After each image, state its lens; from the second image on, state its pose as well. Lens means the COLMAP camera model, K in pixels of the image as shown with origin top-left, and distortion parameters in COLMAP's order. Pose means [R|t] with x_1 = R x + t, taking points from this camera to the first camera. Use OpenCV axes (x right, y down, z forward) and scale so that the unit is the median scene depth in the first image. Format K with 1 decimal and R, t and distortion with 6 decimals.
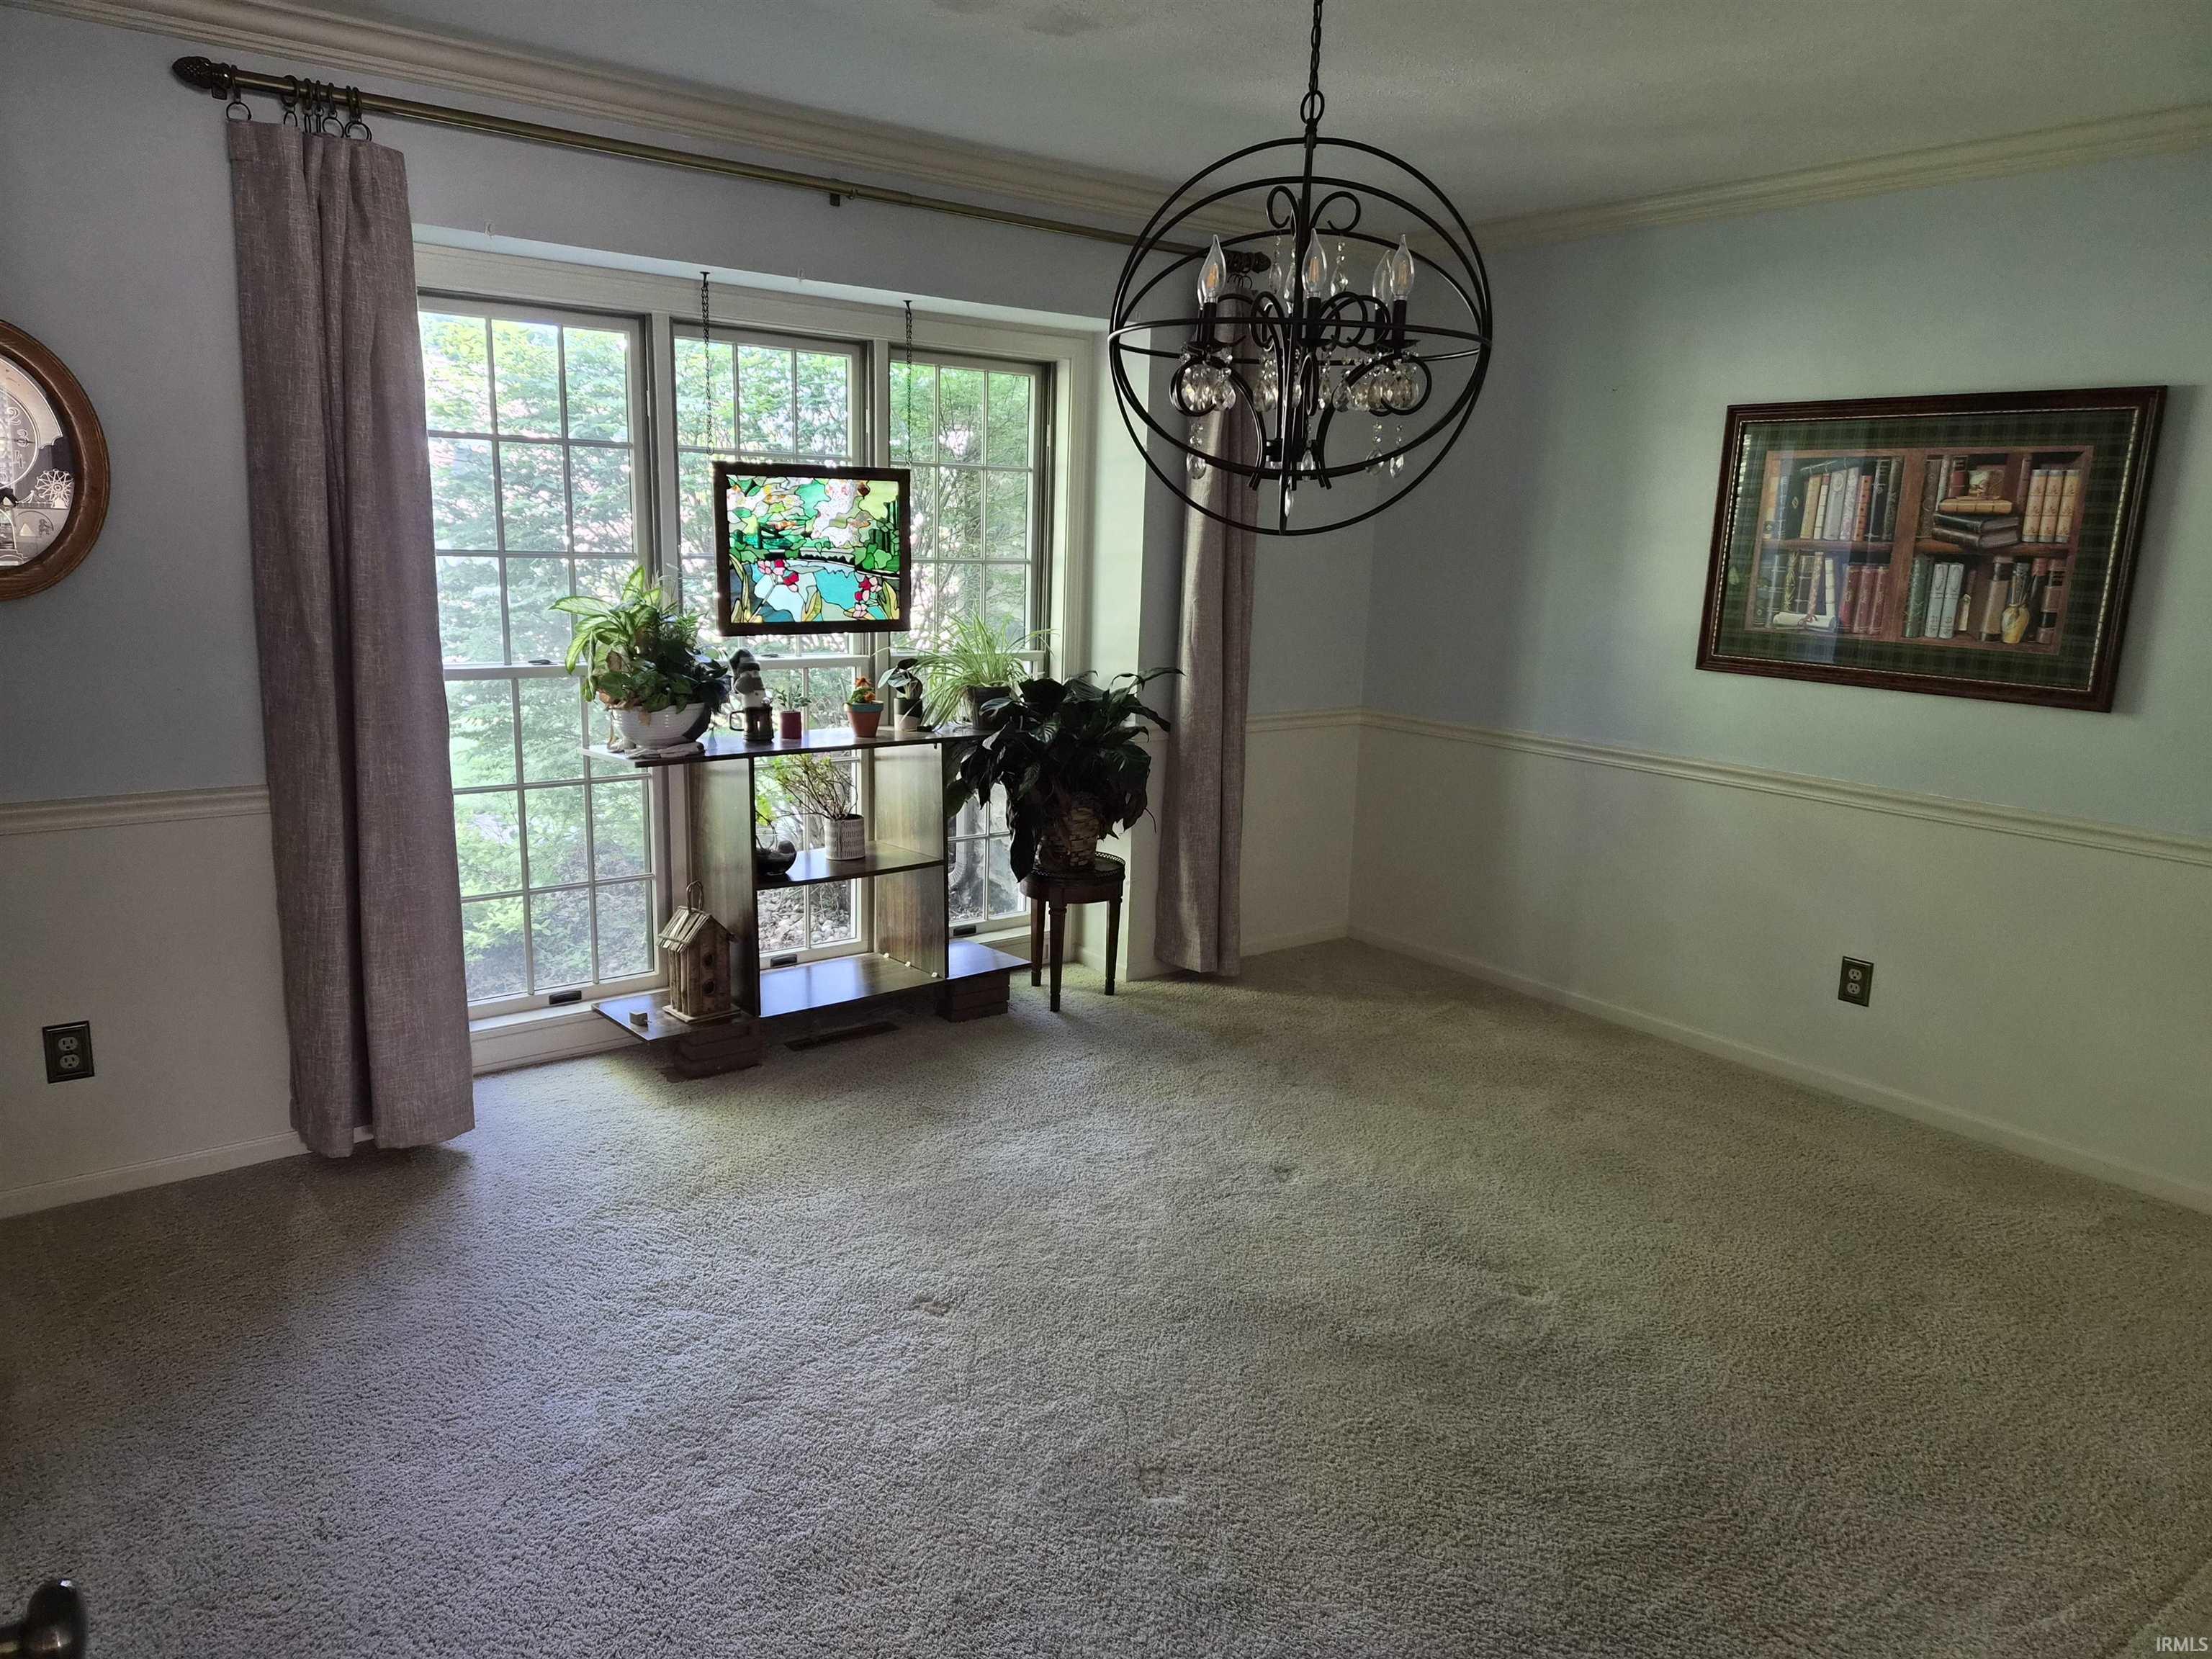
lens RADIAL K [[1461.9, 0, 1119.0], [0, 1461.9, 828.8], [0, 0, 1]] dist [0.055956, -0.047519]
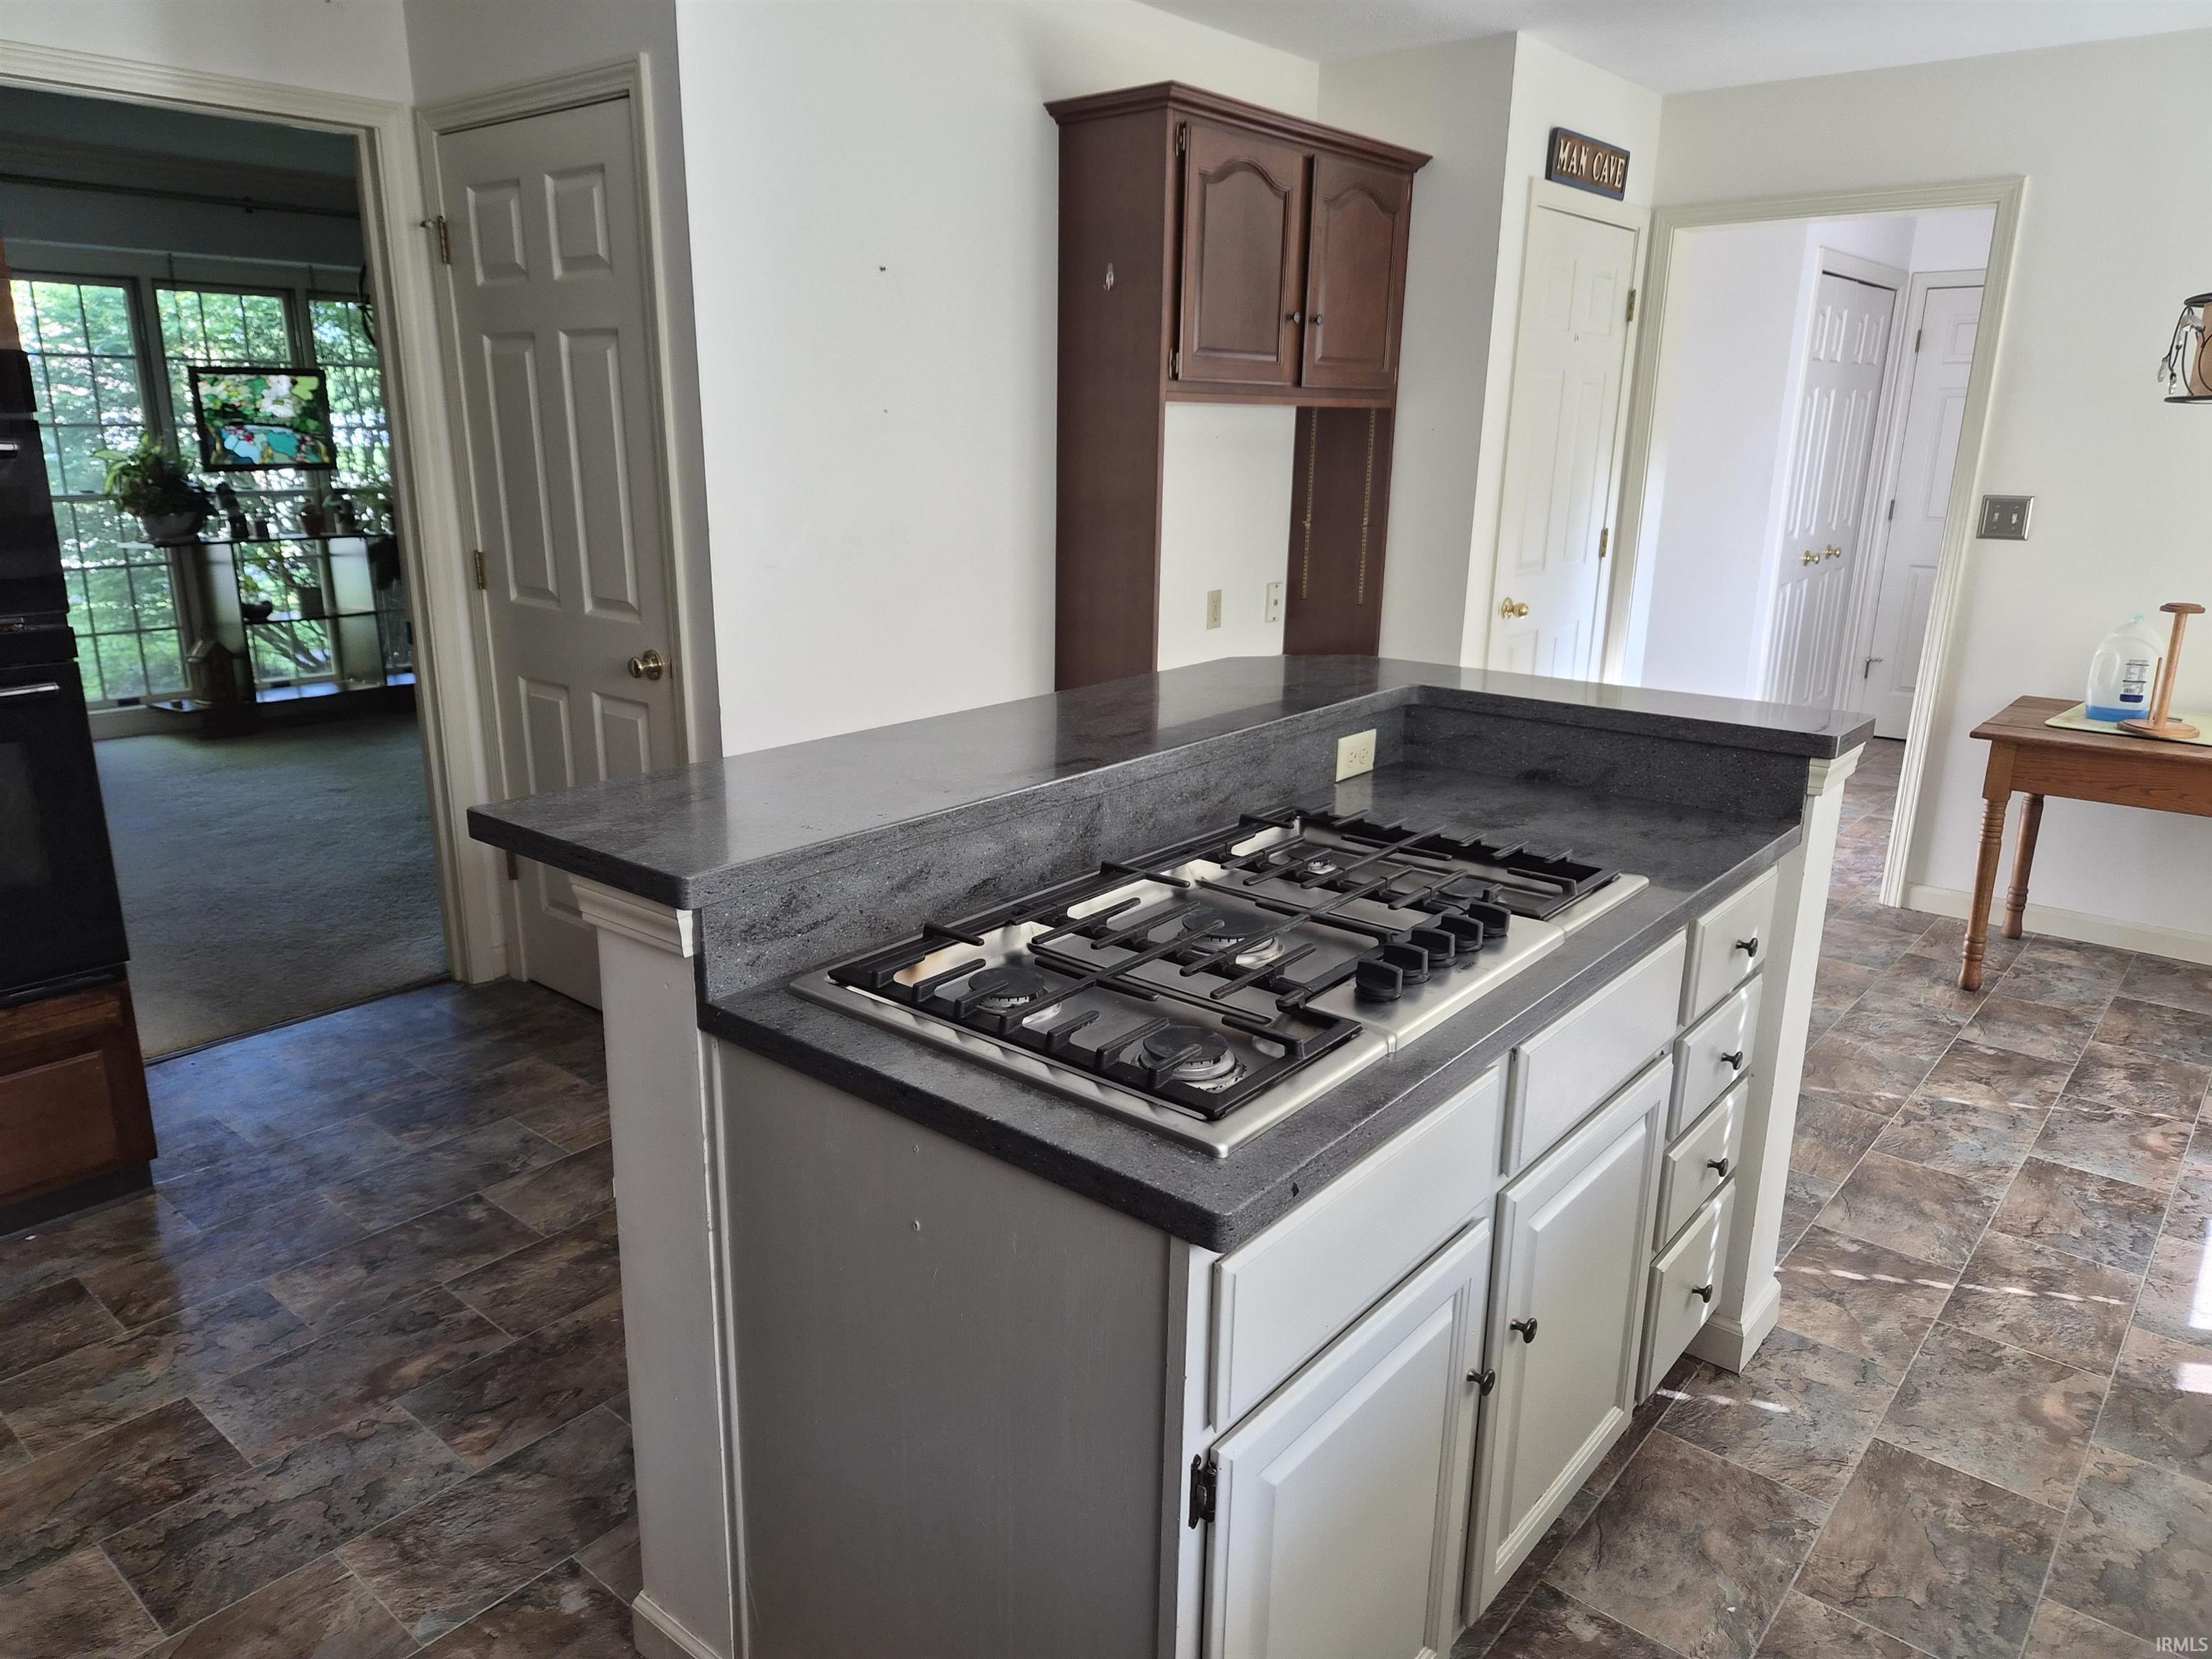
lens RADIAL K [[1461.9, 0, 1094.8], [0, 1461.9, 823.8], [0, 0, 1]] dist [0.055956, -0.047519]
pose [[0.976595, -0.075159, 0.201525, 0.337332], [0.061155, 0.995318, 0.074846, 0.196763], [-0.206207, -0.060770, 0.976620, -0.856466]]
